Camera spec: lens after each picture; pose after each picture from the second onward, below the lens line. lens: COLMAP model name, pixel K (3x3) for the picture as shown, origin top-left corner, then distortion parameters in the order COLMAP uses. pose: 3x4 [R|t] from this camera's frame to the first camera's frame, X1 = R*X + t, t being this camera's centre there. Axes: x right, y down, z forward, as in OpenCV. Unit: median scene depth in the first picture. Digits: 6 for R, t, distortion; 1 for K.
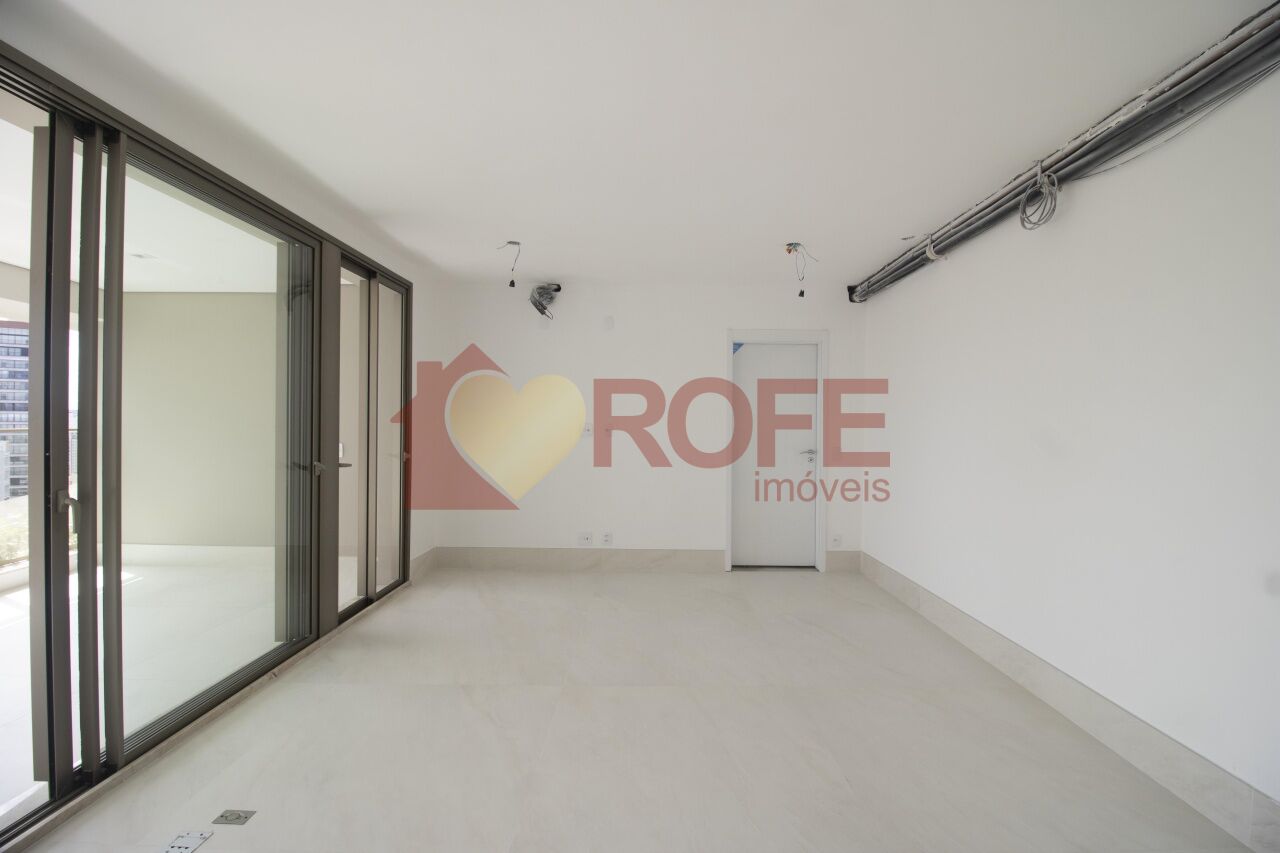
lens RADIAL K [[581.8, 0, 640.0], [0, 581.8, 426.5], [0, 0, 1]] dist [-0.012165, -0.011332]
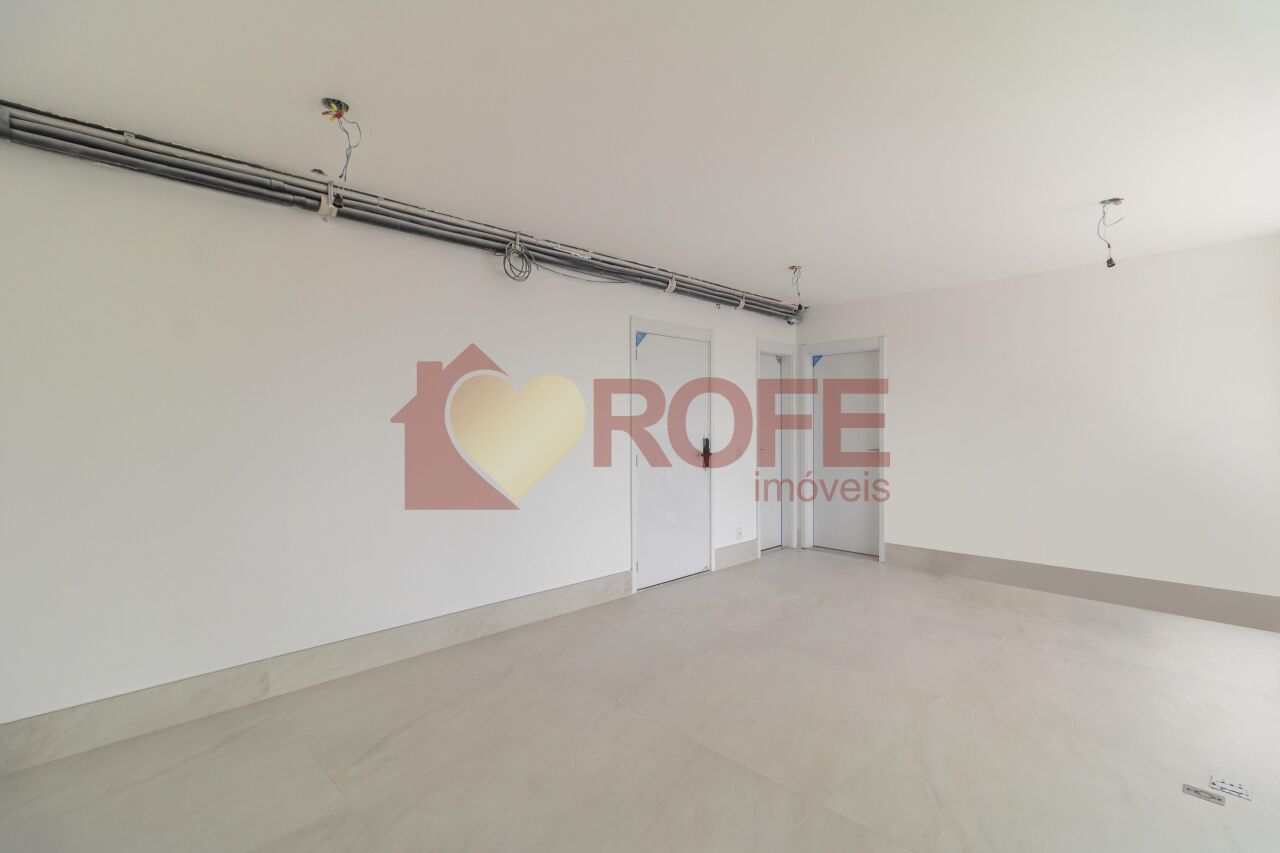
lens RADIAL K [[581.8, 0, 640.0], [0, 581.8, 426.5], [0, 0, 1]] dist [-0.012165, -0.011332]
pose [[-0.702035, -0.012336, 0.712036, -0.593785], [0.000487, 0.999841, 0.017802, -0.031311], [-0.712143, 0.012844, -0.701917, 2.116277]]
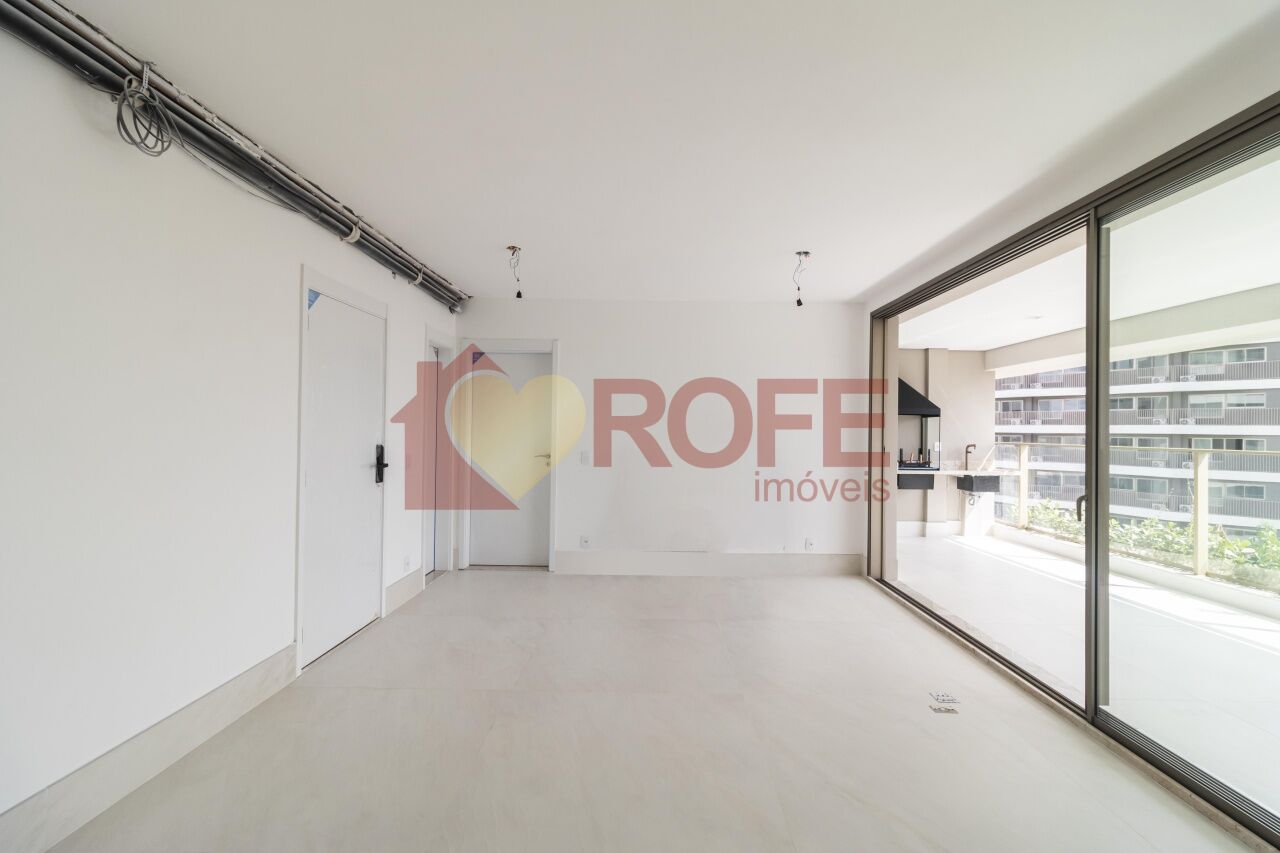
lens RADIAL K [[588.6, 0, 654.5], [0, 588.6, 425.9], [0, 0, 1]] dist [-0.012895, -0.000302]
pose [[-0.999647, -0.022604, -0.013949, 0.053398], [-0.022557, 0.999739, -0.003505, -0.012280], [0.014025, -0.003189, -0.999897, 2.098397]]
